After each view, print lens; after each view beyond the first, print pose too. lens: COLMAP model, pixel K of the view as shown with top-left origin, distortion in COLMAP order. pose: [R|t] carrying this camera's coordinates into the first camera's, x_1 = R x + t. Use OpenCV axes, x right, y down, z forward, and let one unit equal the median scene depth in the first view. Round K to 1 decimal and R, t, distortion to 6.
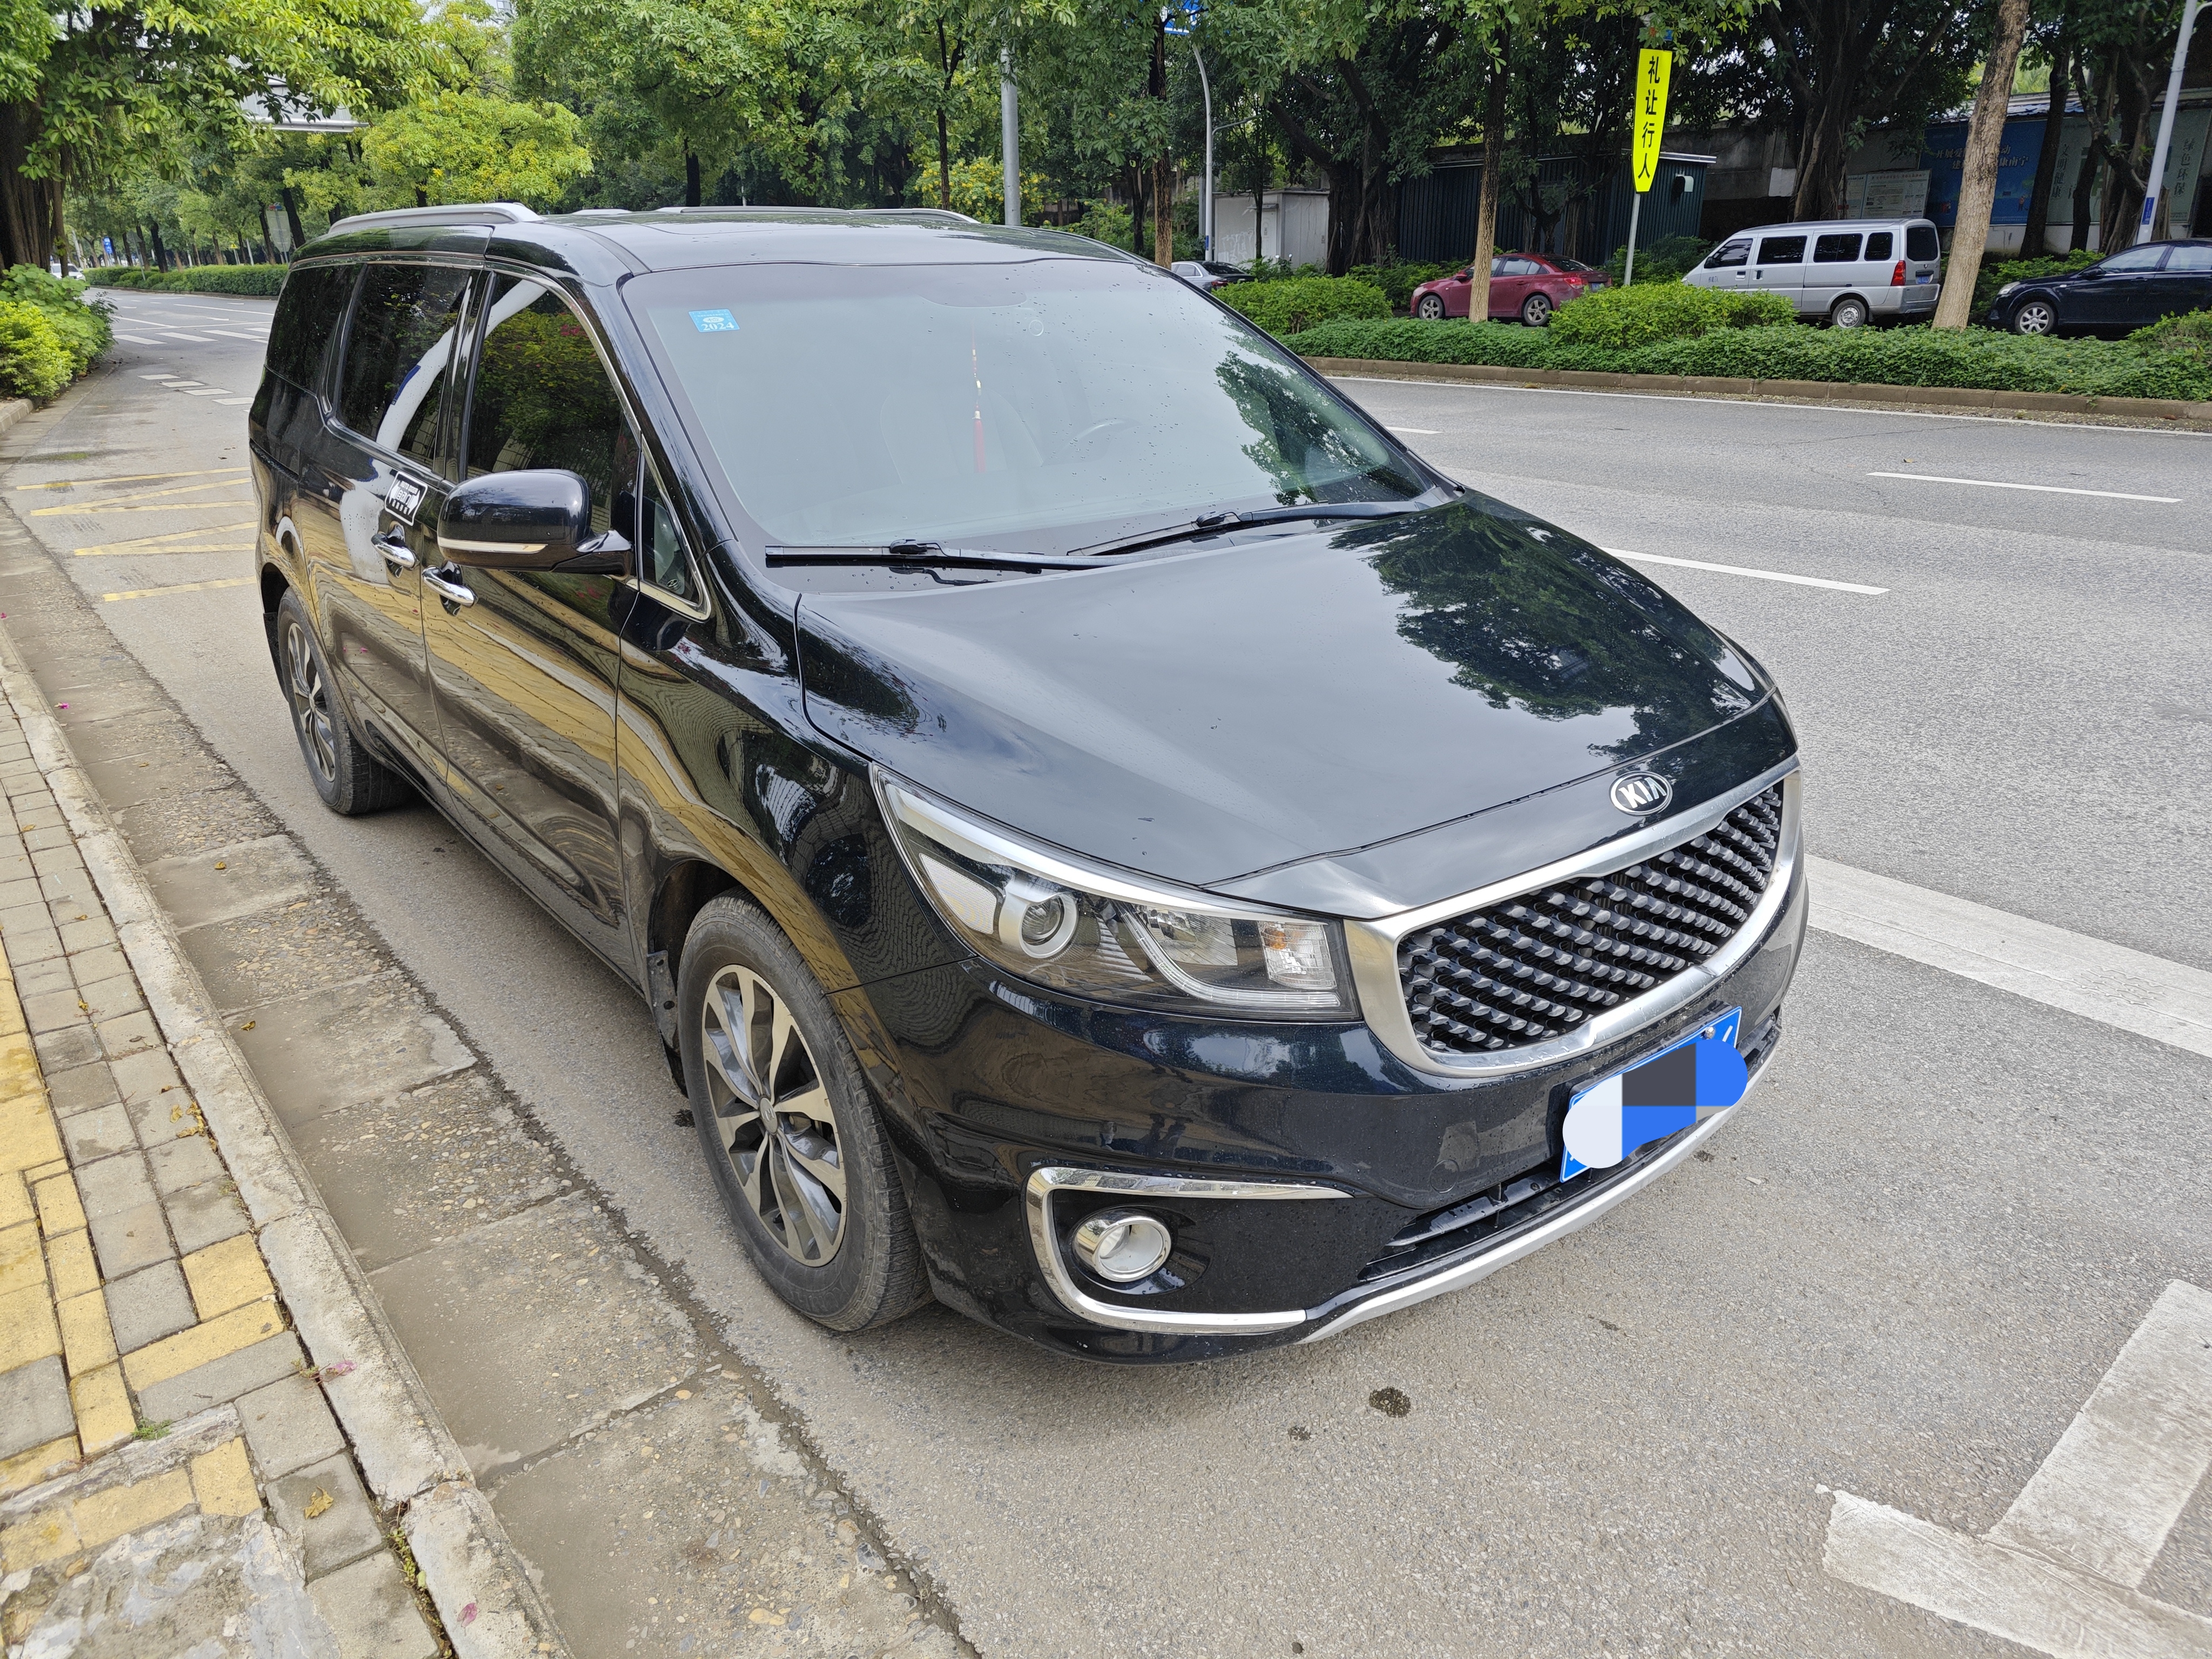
lens RADIAL K [[1480.7, 0, 1121.3], [0, 1480.7, 813.6], [0, 0, 1]] dist [0.036801, -0.029648]
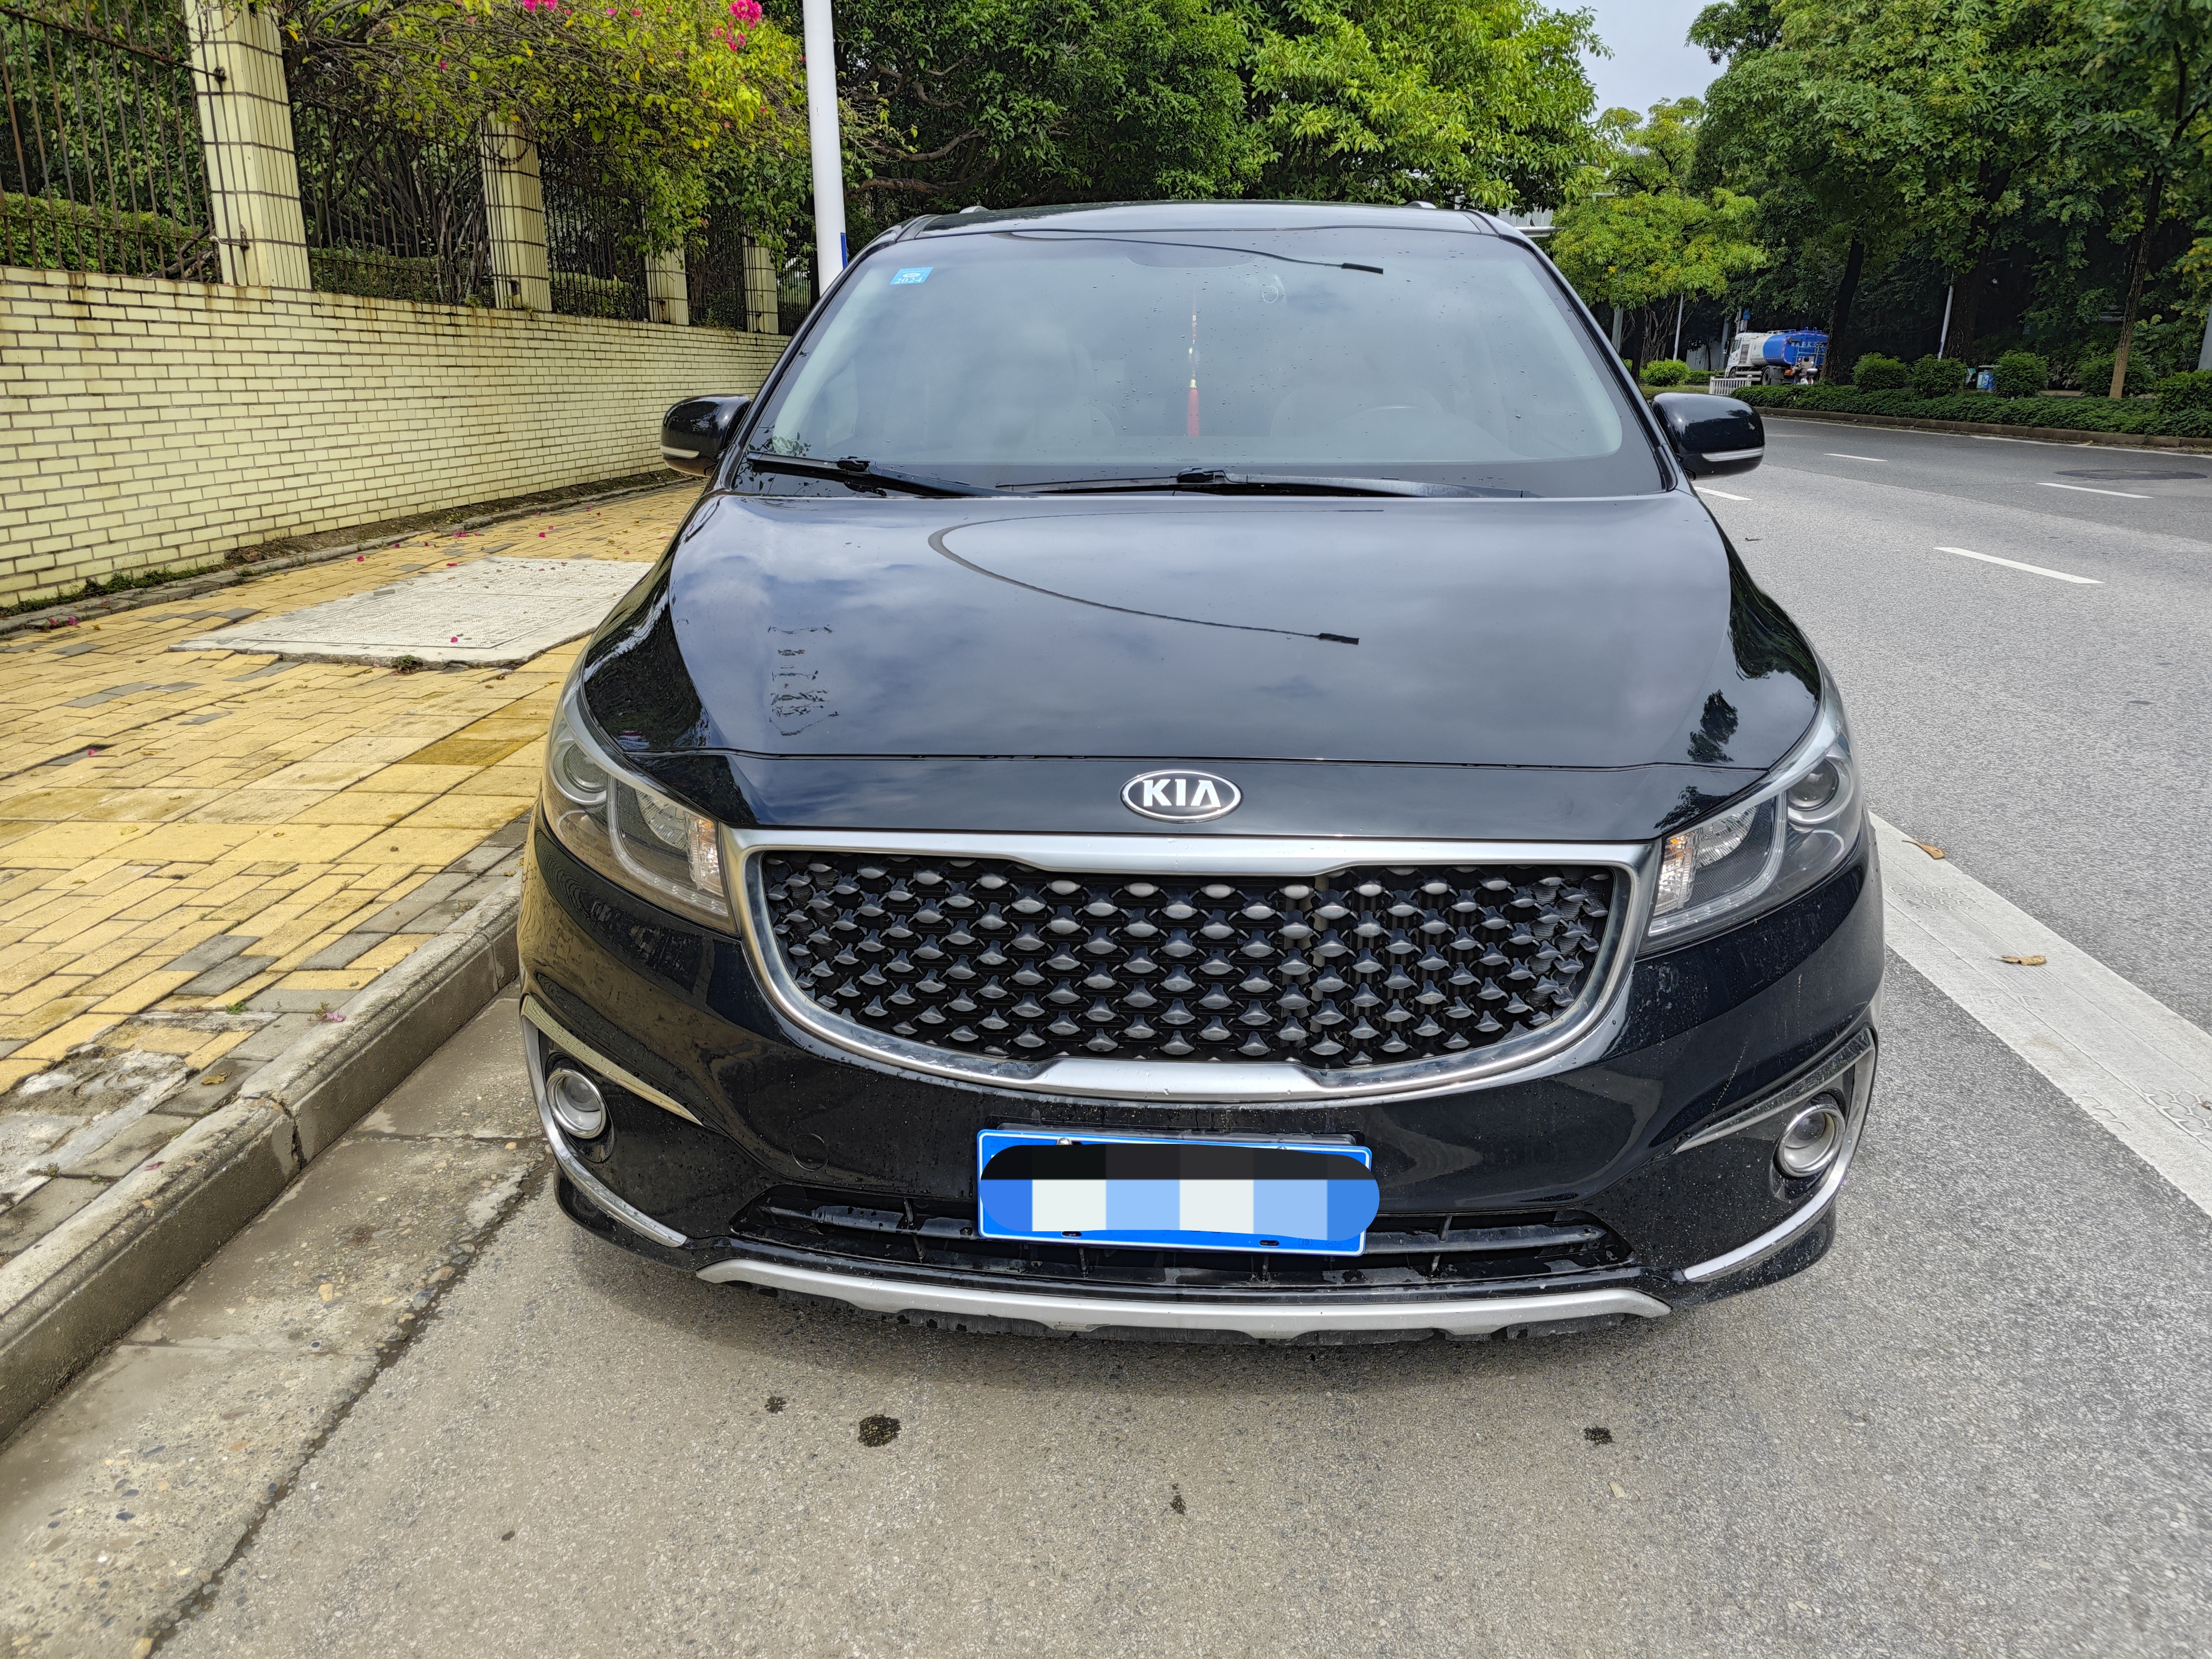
lens RADIAL K [[1480.7, 0, 1099.4], [0, 1480.7, 825.2], [0, 0, 1]] dist [0.036801, -0.029648]
pose [[0.734027, 0.210749, -0.645592, 0.064657], [-0.244537, 0.968885, 0.038251, -0.001331], [0.633566, 0.129794, 0.762724, 0.030954]]
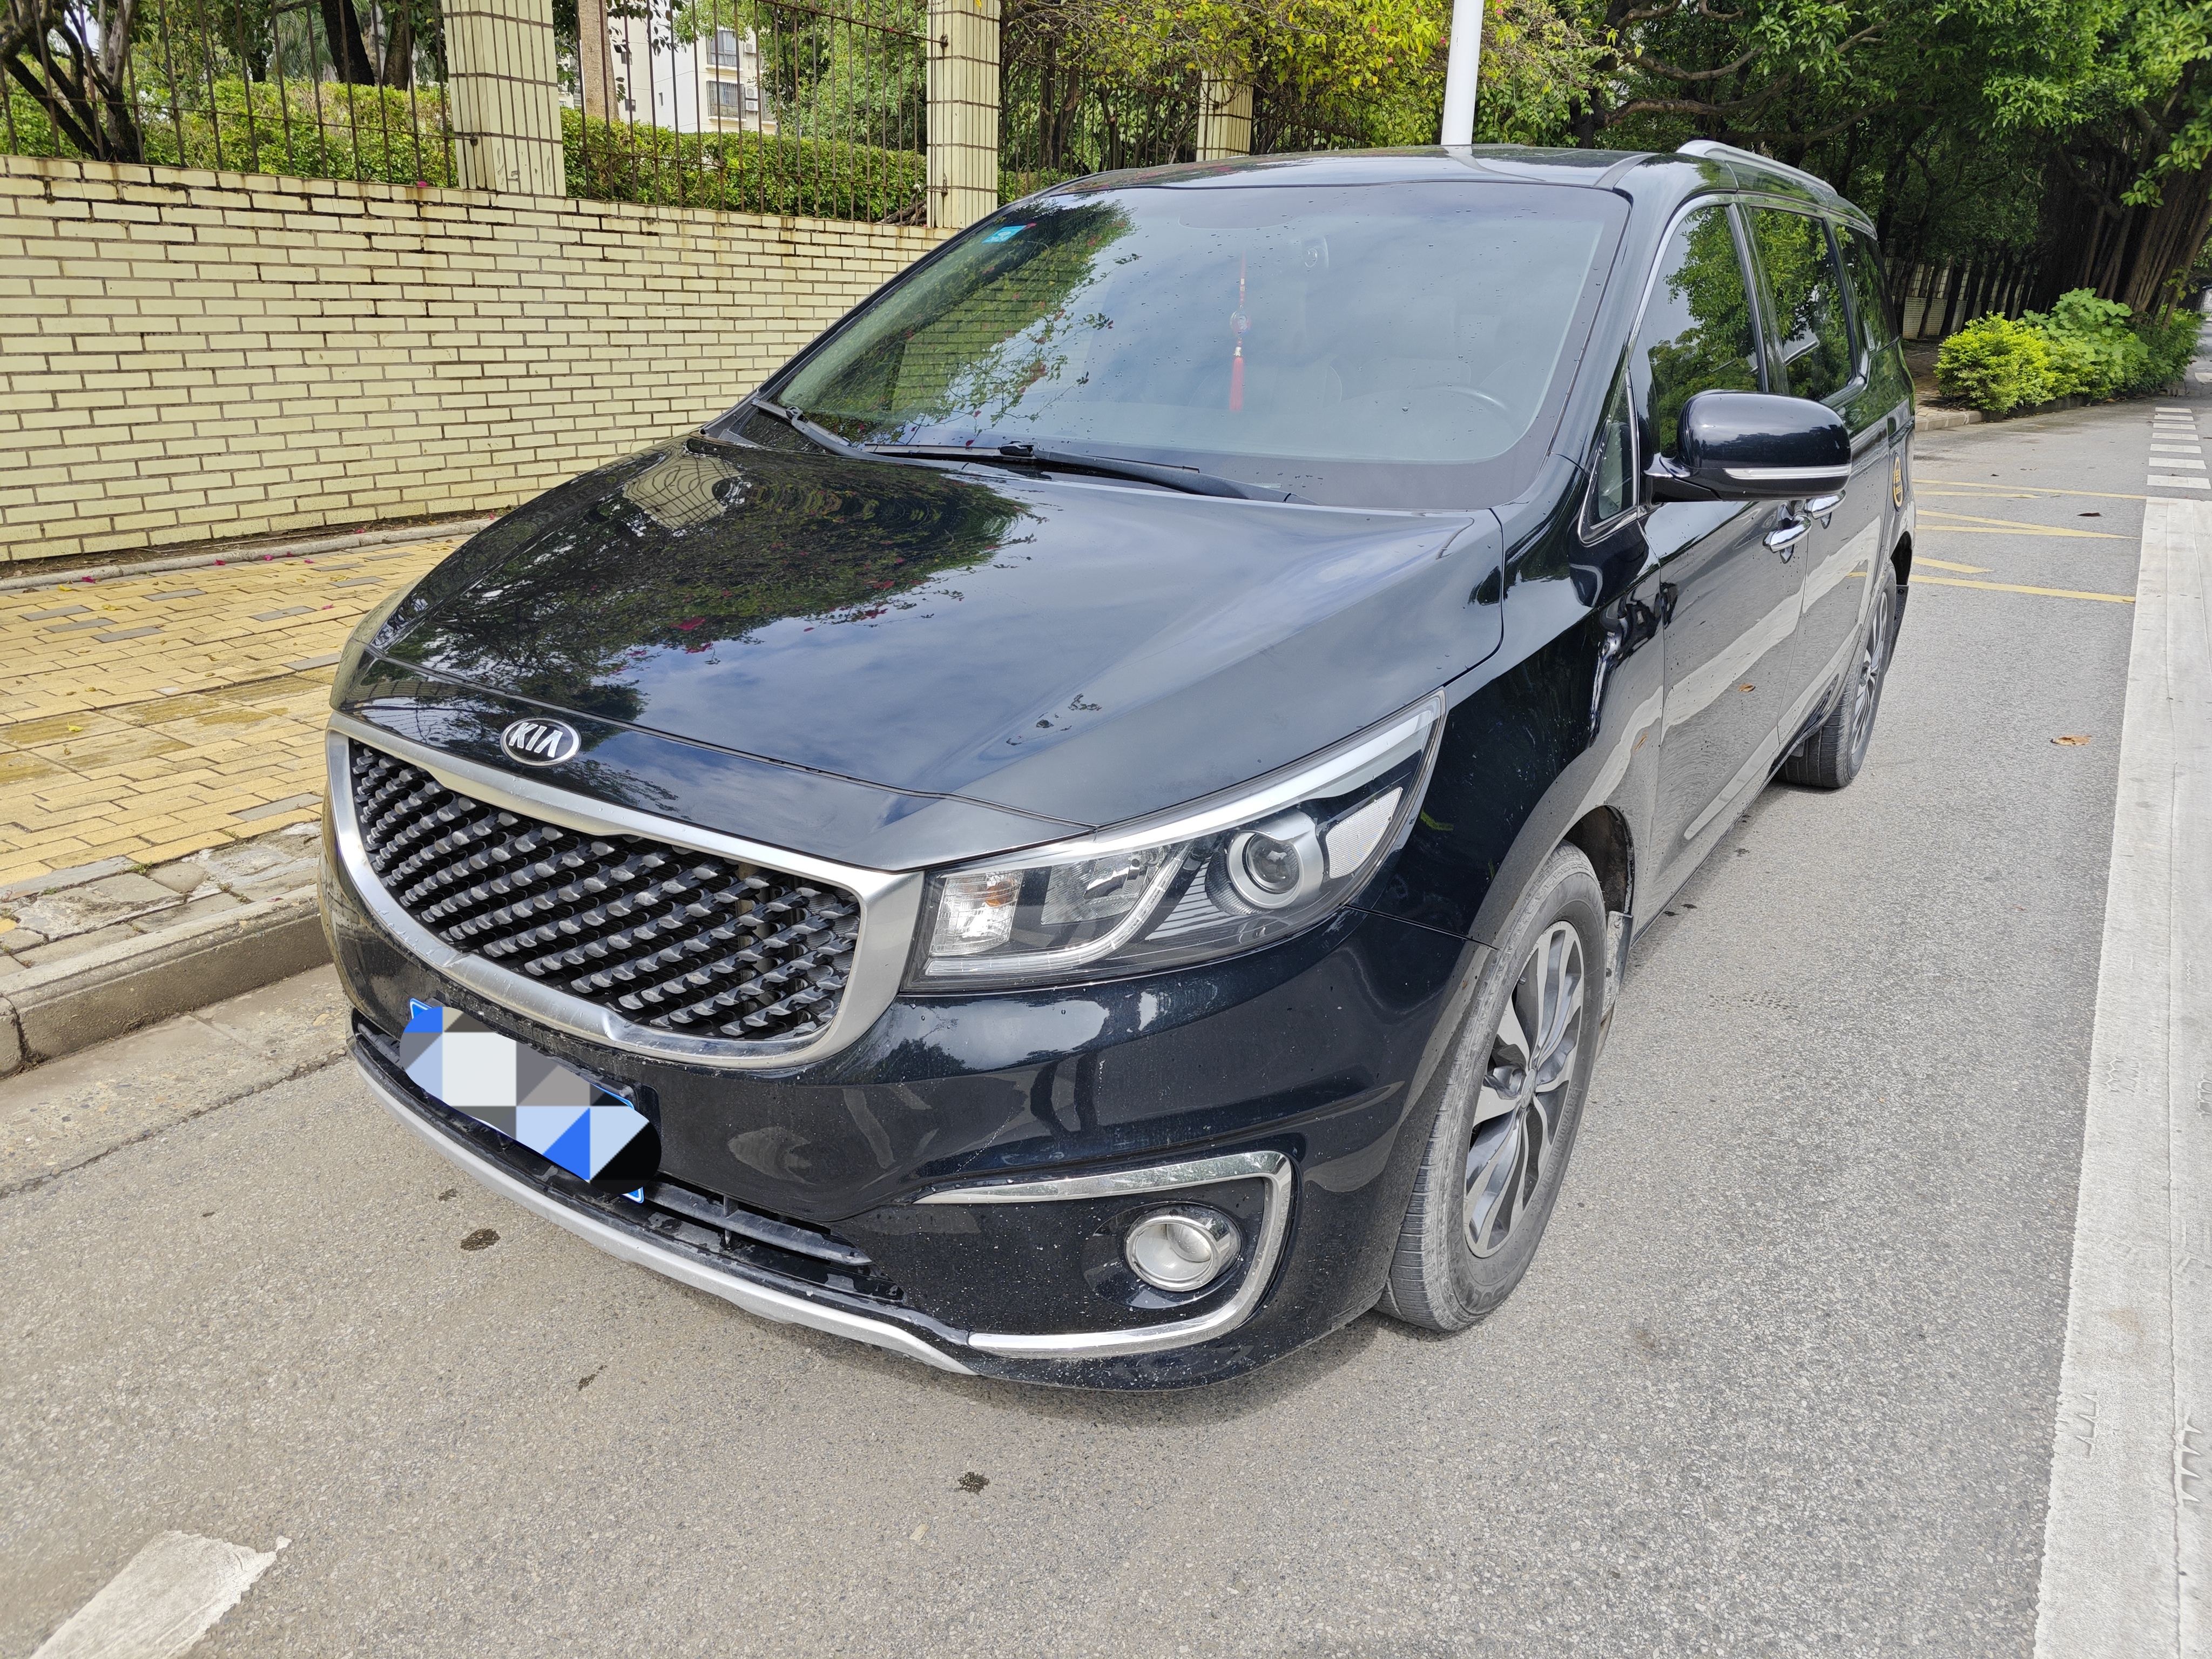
lens RADIAL K [[1480.7, 0, 1108.6], [0, 1480.7, 828.7], [0, 0, 1]] dist [0.036801, -0.029648]
pose [[0.288651, 0.344576, -0.893279, 0.095800], [-0.359413, 0.903757, 0.232479, -0.022118], [0.887414, 0.253951, 0.384715, 0.077200]]
